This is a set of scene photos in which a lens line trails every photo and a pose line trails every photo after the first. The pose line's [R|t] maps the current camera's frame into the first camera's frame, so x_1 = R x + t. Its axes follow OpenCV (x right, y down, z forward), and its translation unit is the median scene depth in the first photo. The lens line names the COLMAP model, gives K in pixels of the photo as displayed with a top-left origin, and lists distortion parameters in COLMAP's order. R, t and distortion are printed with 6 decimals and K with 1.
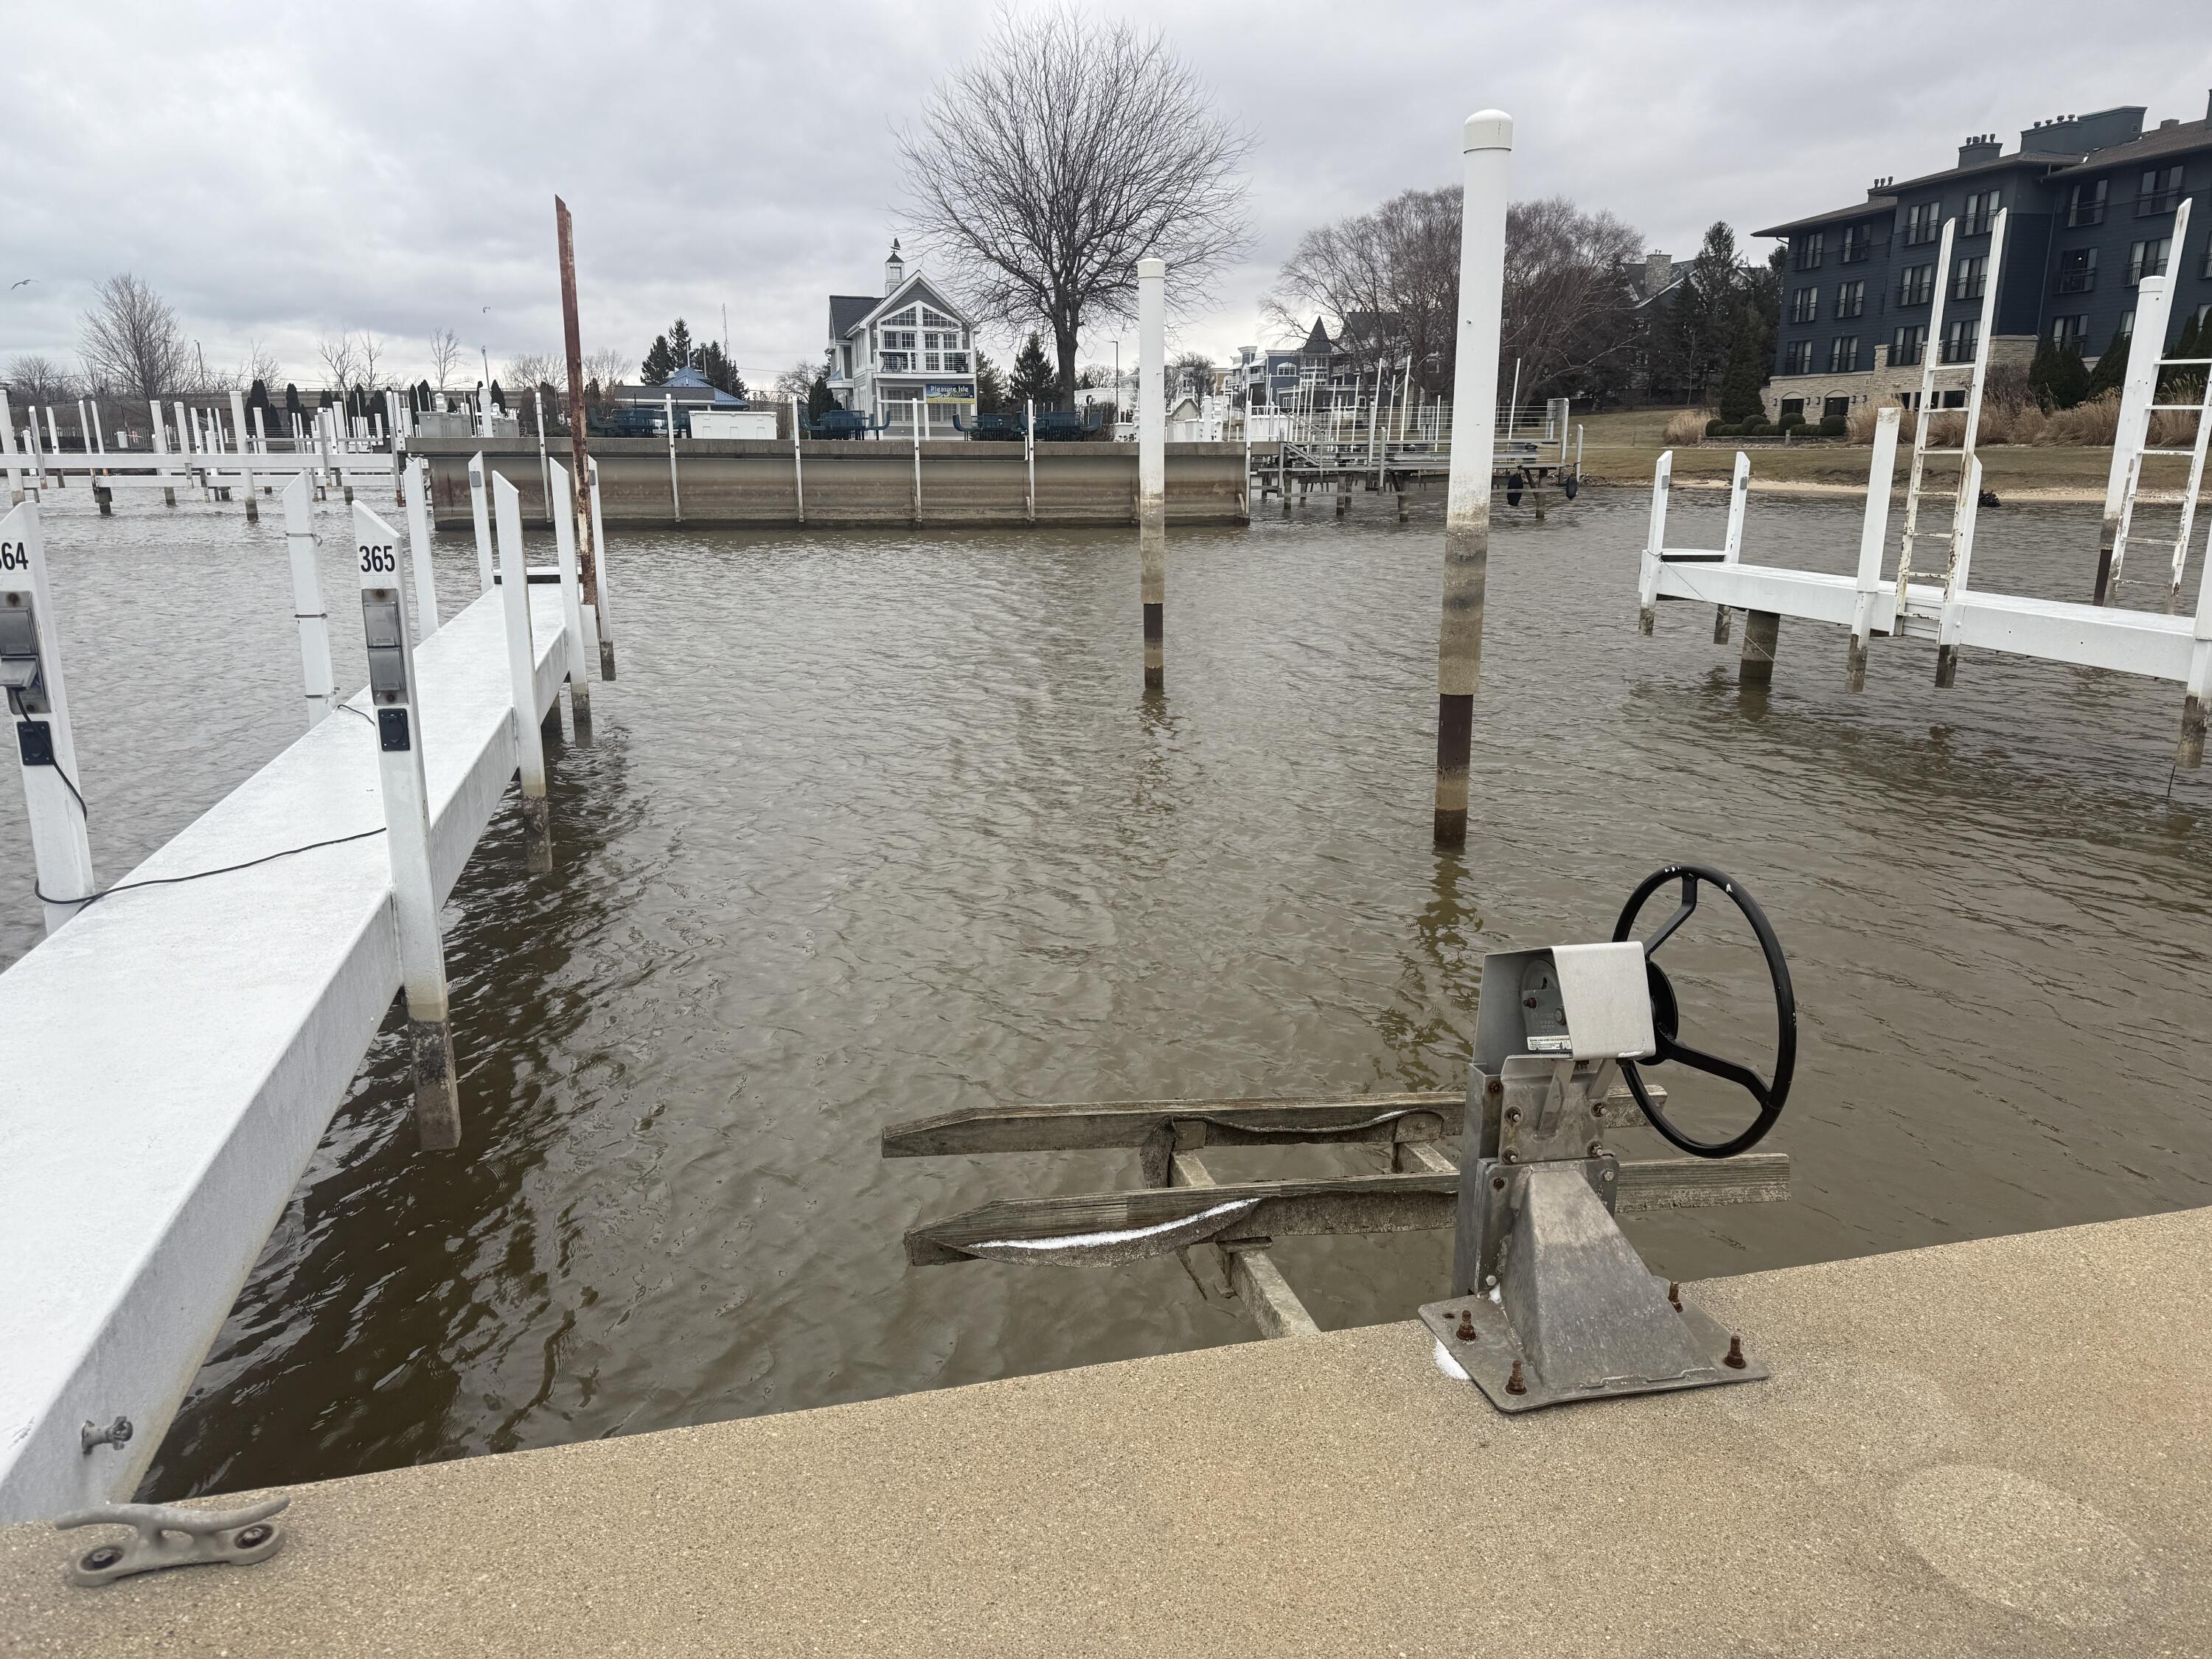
lens RADIAL K [[1544.6, 0, 1104.2], [0, 1544.6, 829.3], [0, 0, 1]] dist [0.084656, -0.095222]
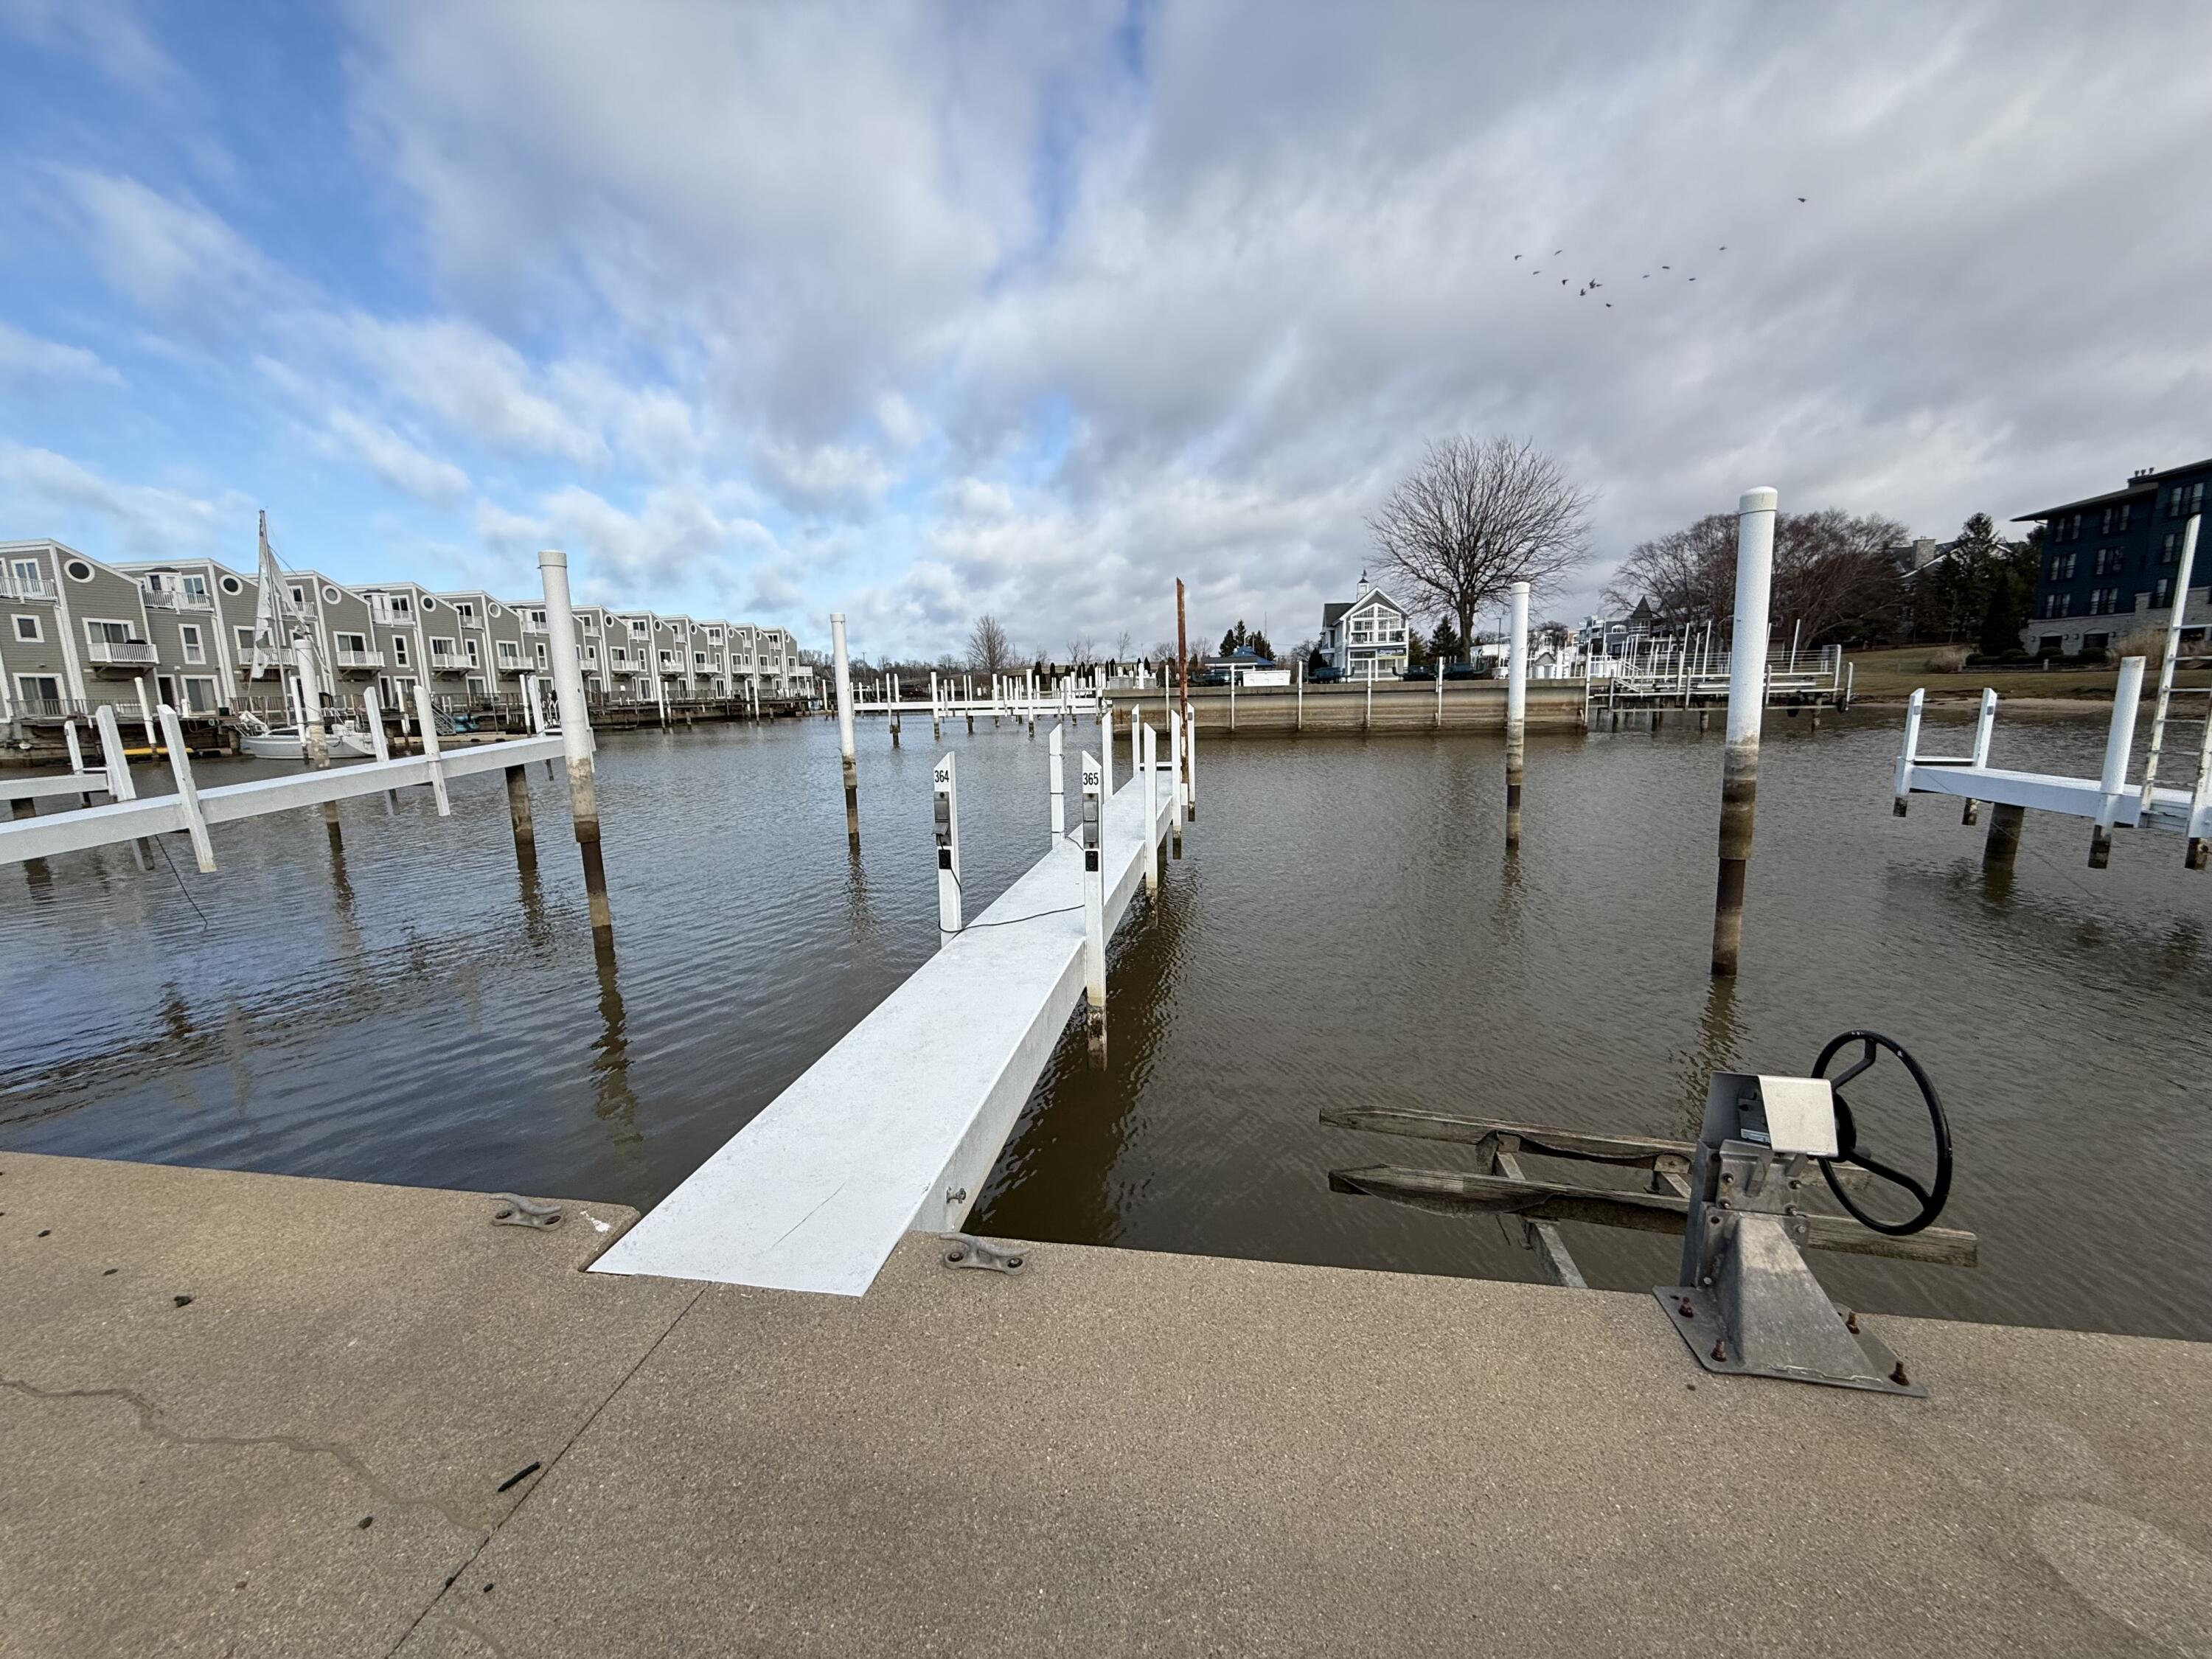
lens RADIAL K [[881.0, 0, 1092.2], [0, 881.0, 822.5], [0, 0, 1]] dist [-0.001687, 0.001195]
pose [[0.913274, 0.039753, -0.405401, 0.001309], [-0.074328, 0.994781, -0.069897, -0.003636], [0.400506, 0.093968, 0.911463, -0.005801]]
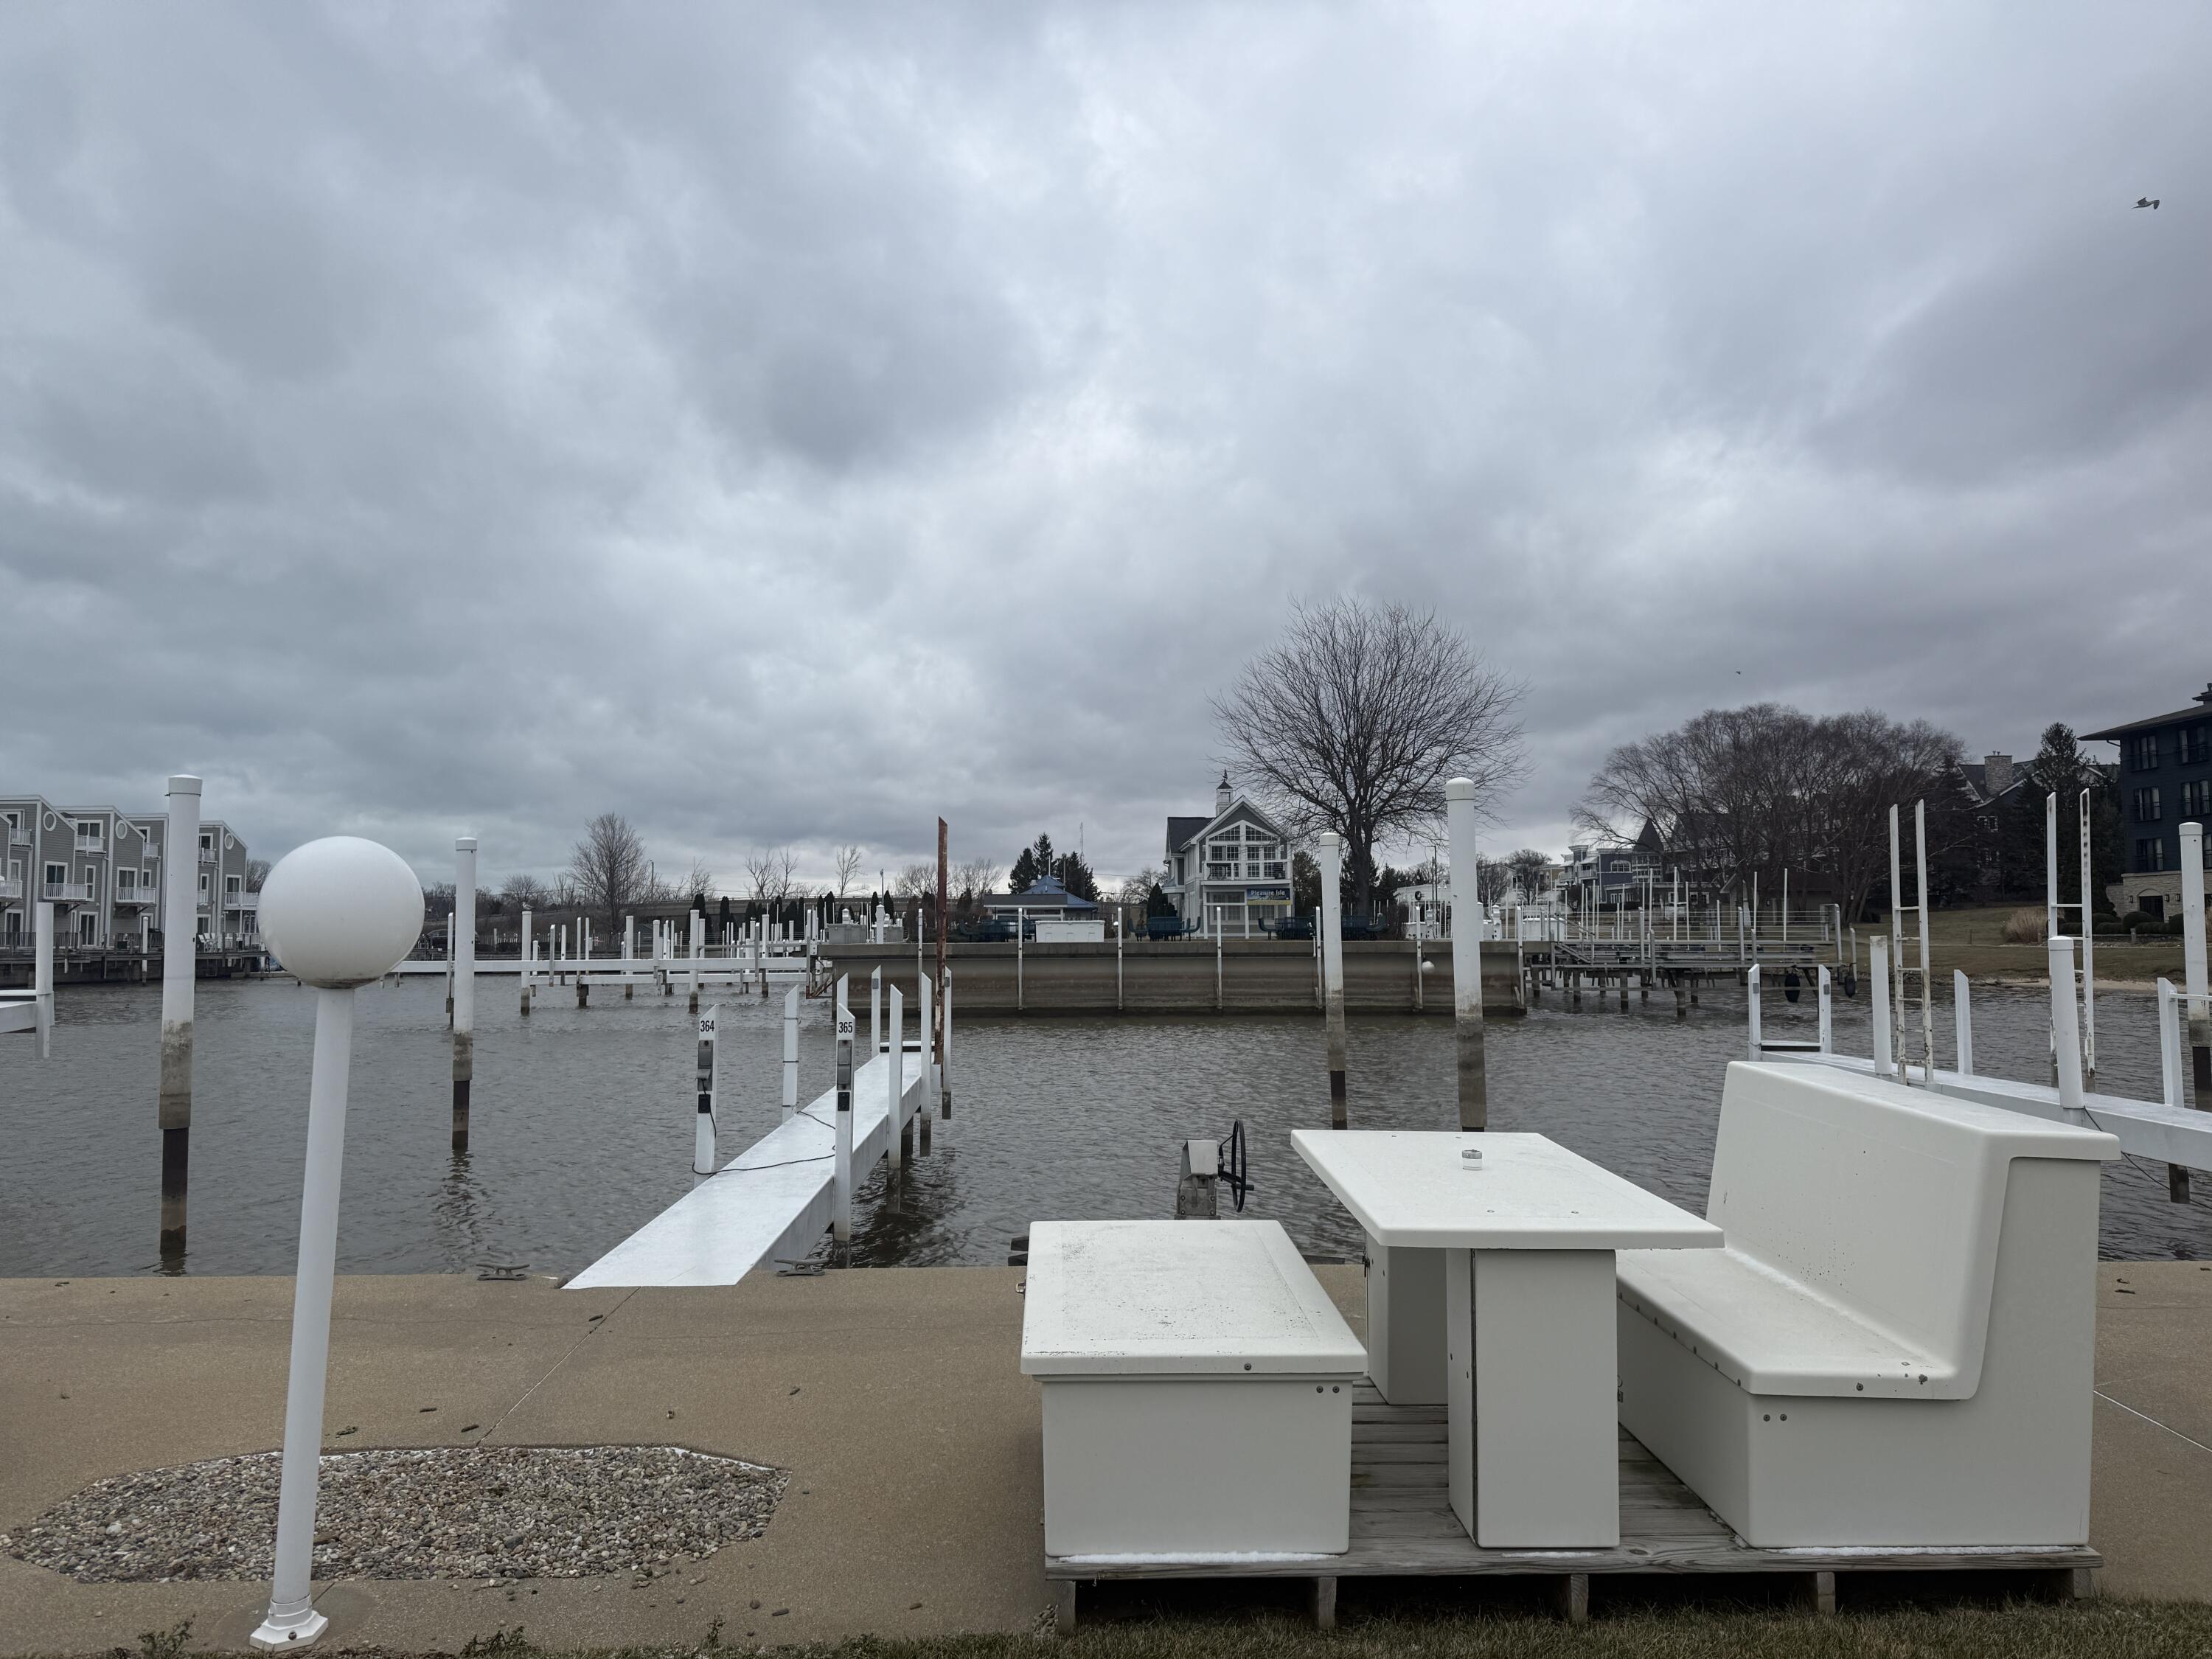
lens RADIAL K [[1544.6, 0, 1100.5], [0, 1544.6, 841.2], [0, 0, 1]] dist [0.084656, -0.095222]
pose [[0.975906, -0.018118, -0.217438, 0.045420], [-0.047847, 0.954520, -0.294283, 0.024412], [0.212881, 0.297596, 0.930655, -0.125661]]
